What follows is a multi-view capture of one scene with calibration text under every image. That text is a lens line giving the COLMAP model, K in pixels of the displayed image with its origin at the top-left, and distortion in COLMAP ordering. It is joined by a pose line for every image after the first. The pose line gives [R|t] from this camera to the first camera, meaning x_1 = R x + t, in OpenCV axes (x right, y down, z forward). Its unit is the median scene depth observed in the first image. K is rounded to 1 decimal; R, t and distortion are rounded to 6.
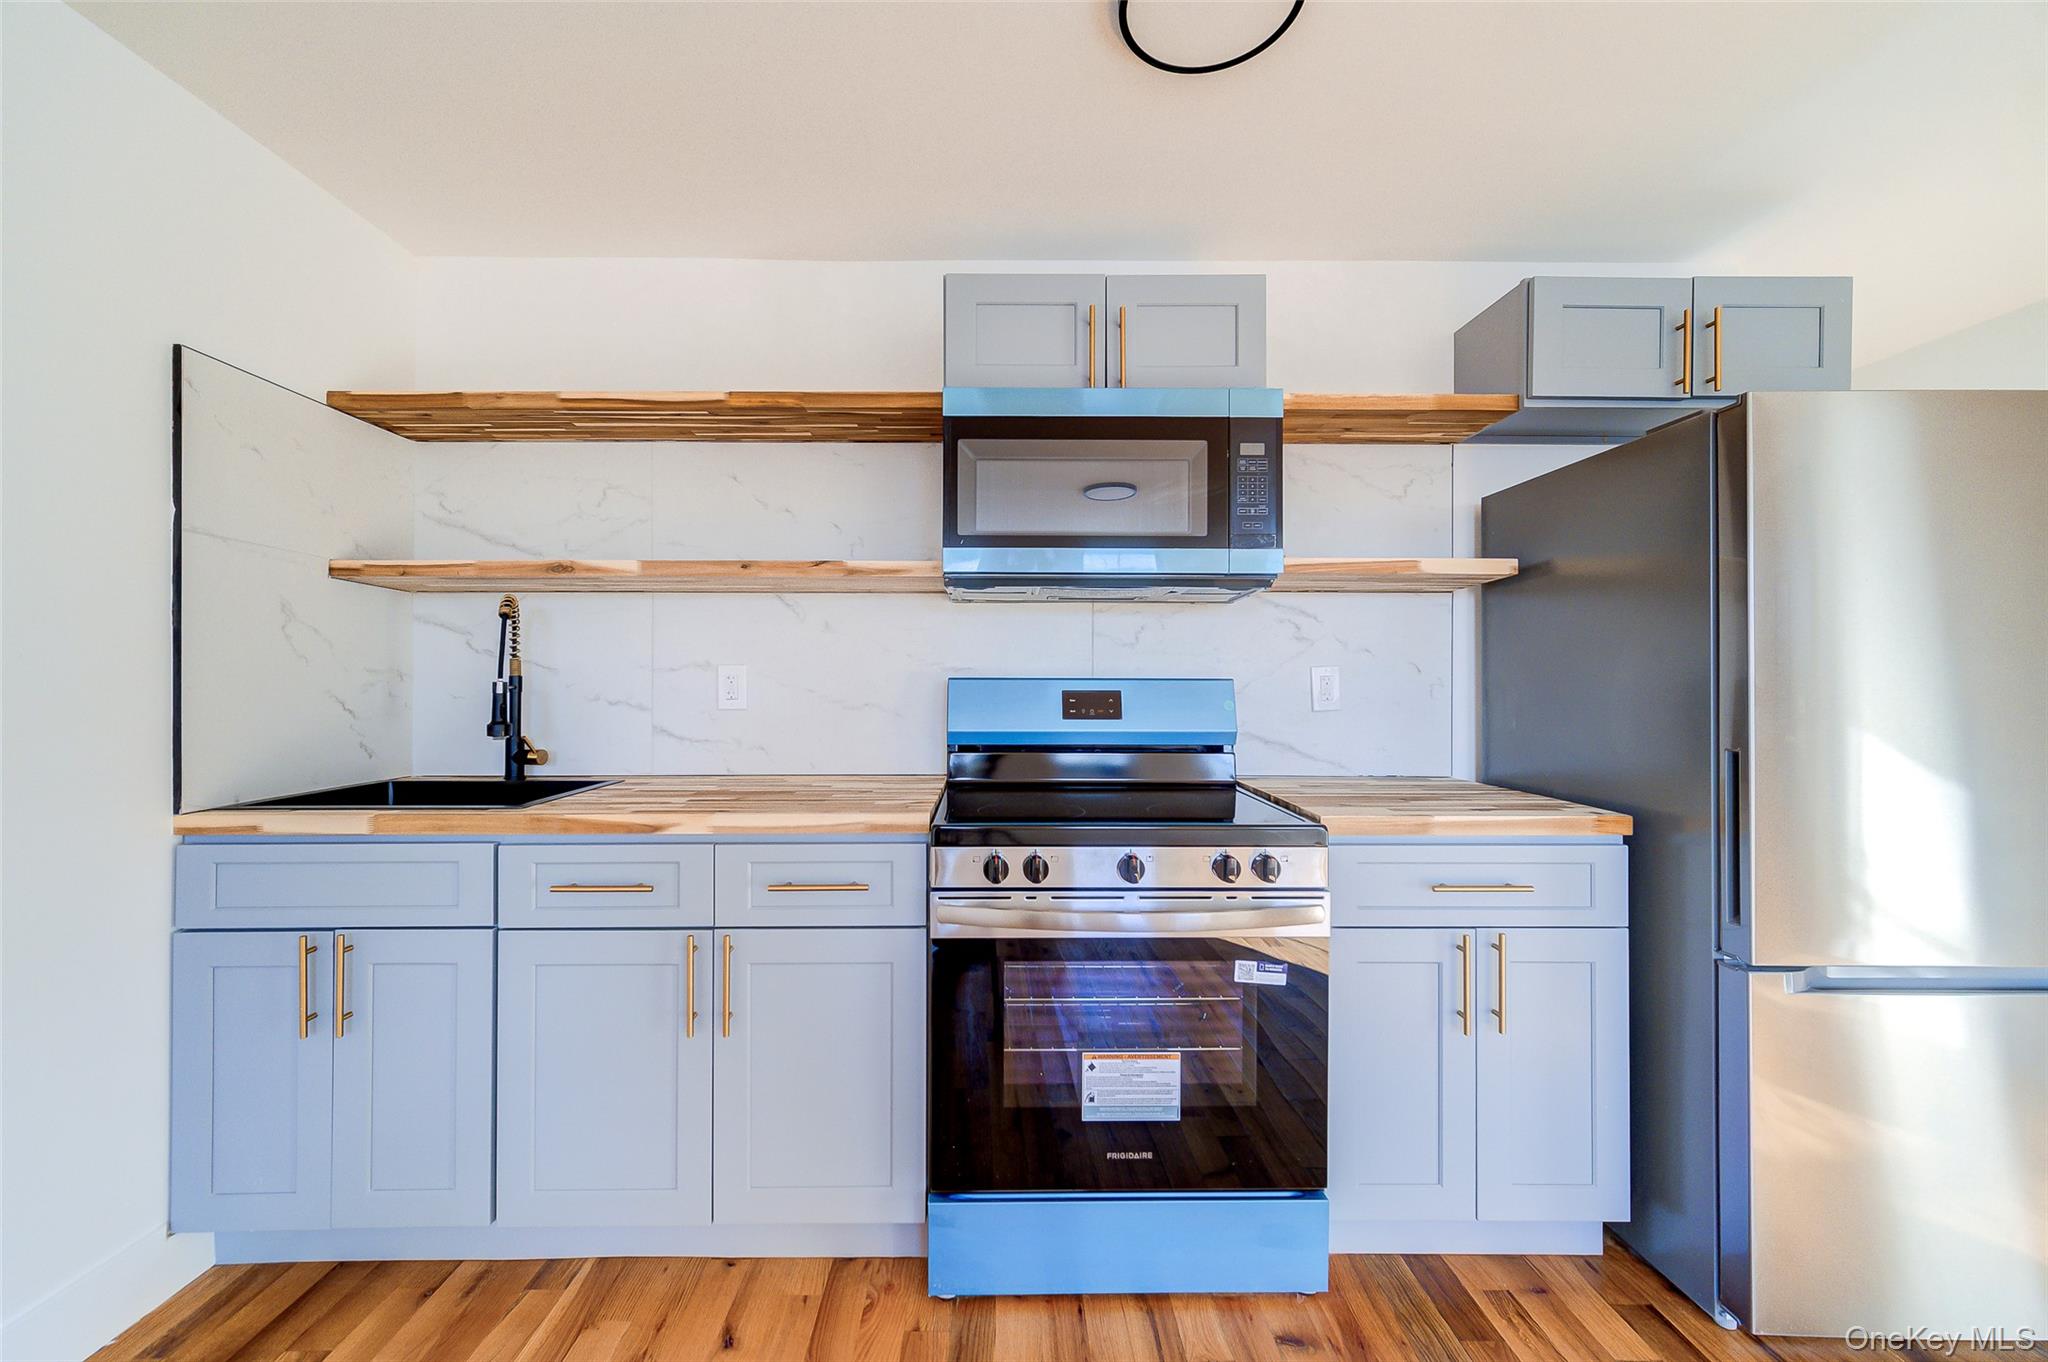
lens RADIAL K [[807.0, 0, 1025.7], [0, 807.0, 669.7], [0, 0, 1]] dist [0.001541, 0.000552]
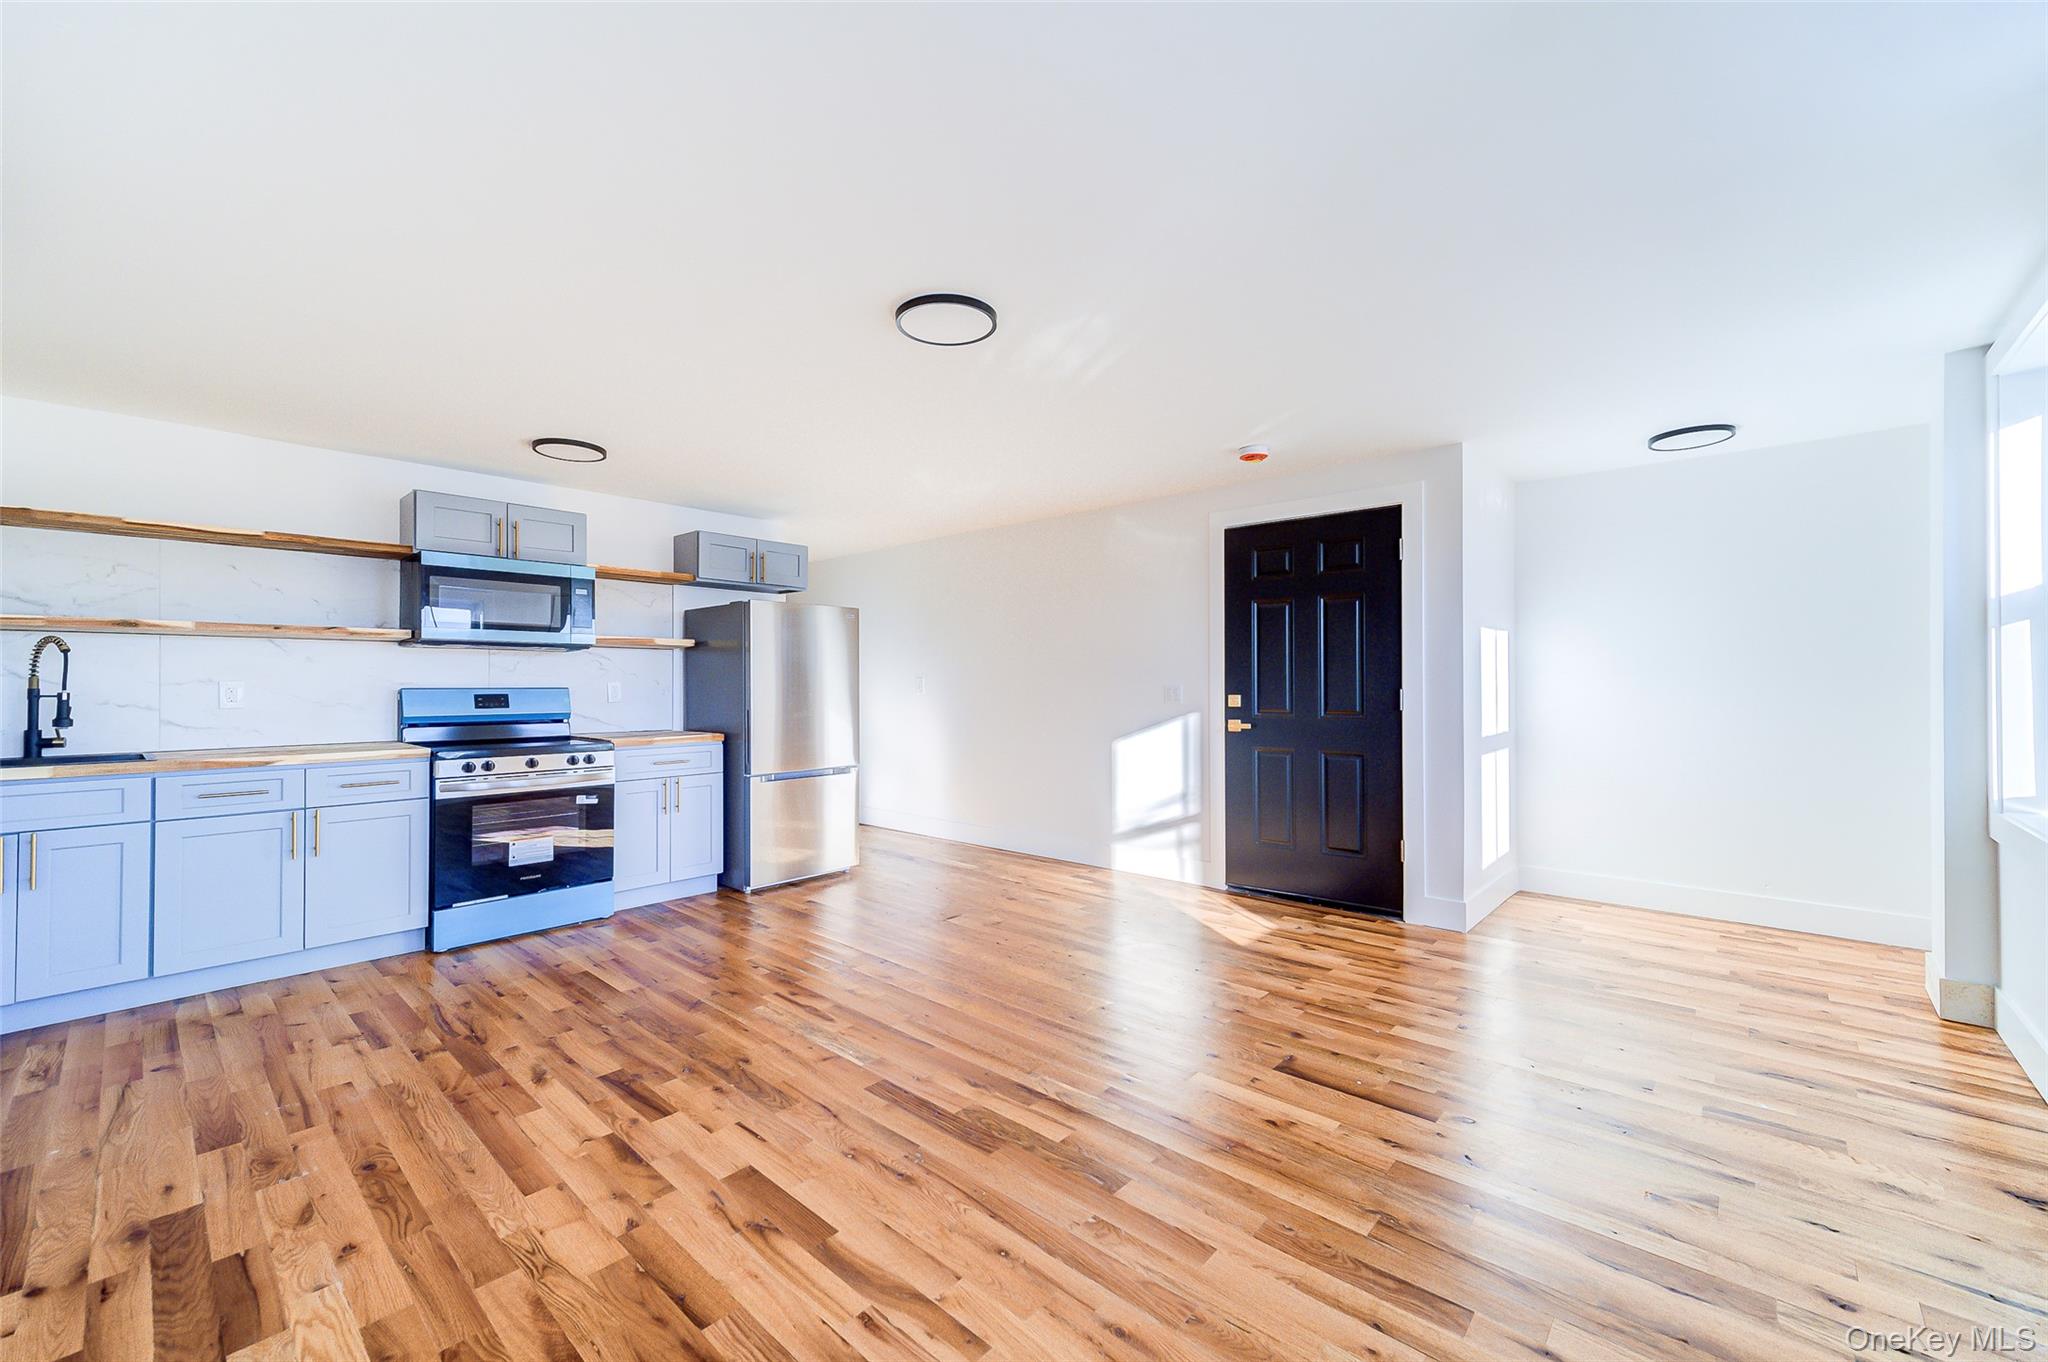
lens RADIAL K [[807.0, 0, 1011.8], [0, 807.0, 683.2], [0, 0, 1]] dist [0.001541, 0.000552]
pose [[0.692438, -0.000817, 0.721477, -0.610791], [-0.002763, 0.999989, 0.003784, -0.016282], [-0.721472, -0.004614, 0.692428, -1.711824]]
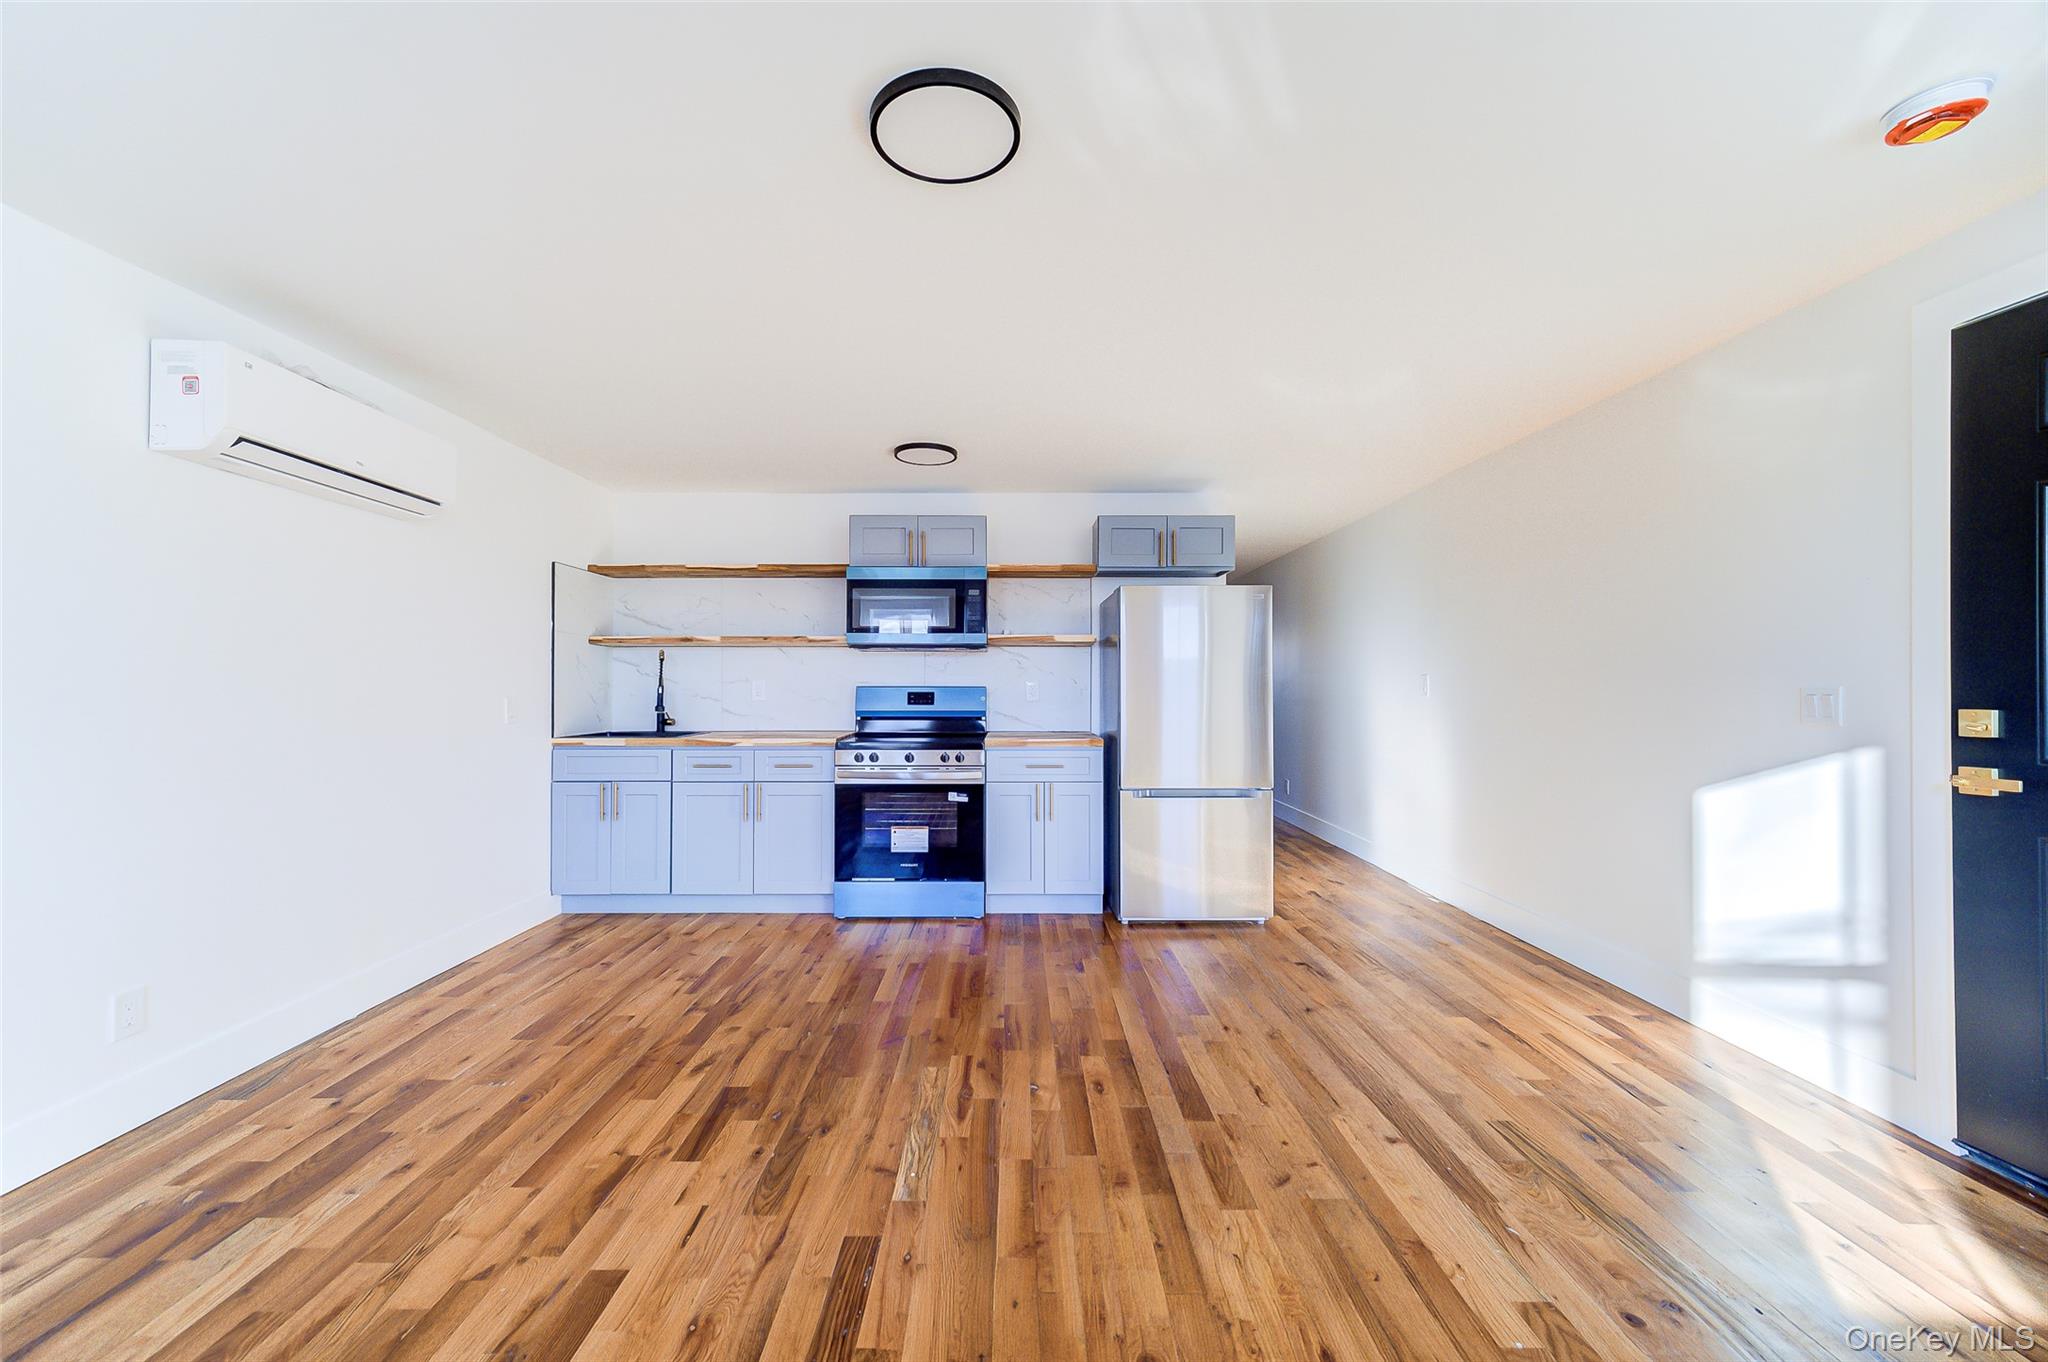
lens RADIAL K [[807.0, 0, 1021.2], [0, 807.0, 682.6], [0, 0, 1]] dist [0.001541, 0.000552]
pose [[0.999841, -0.000064, -0.017859, 0.516811], [0.000171, 0.999982, 0.005999, -0.018013], [0.017858, -0.006001, 0.999823, -1.569628]]
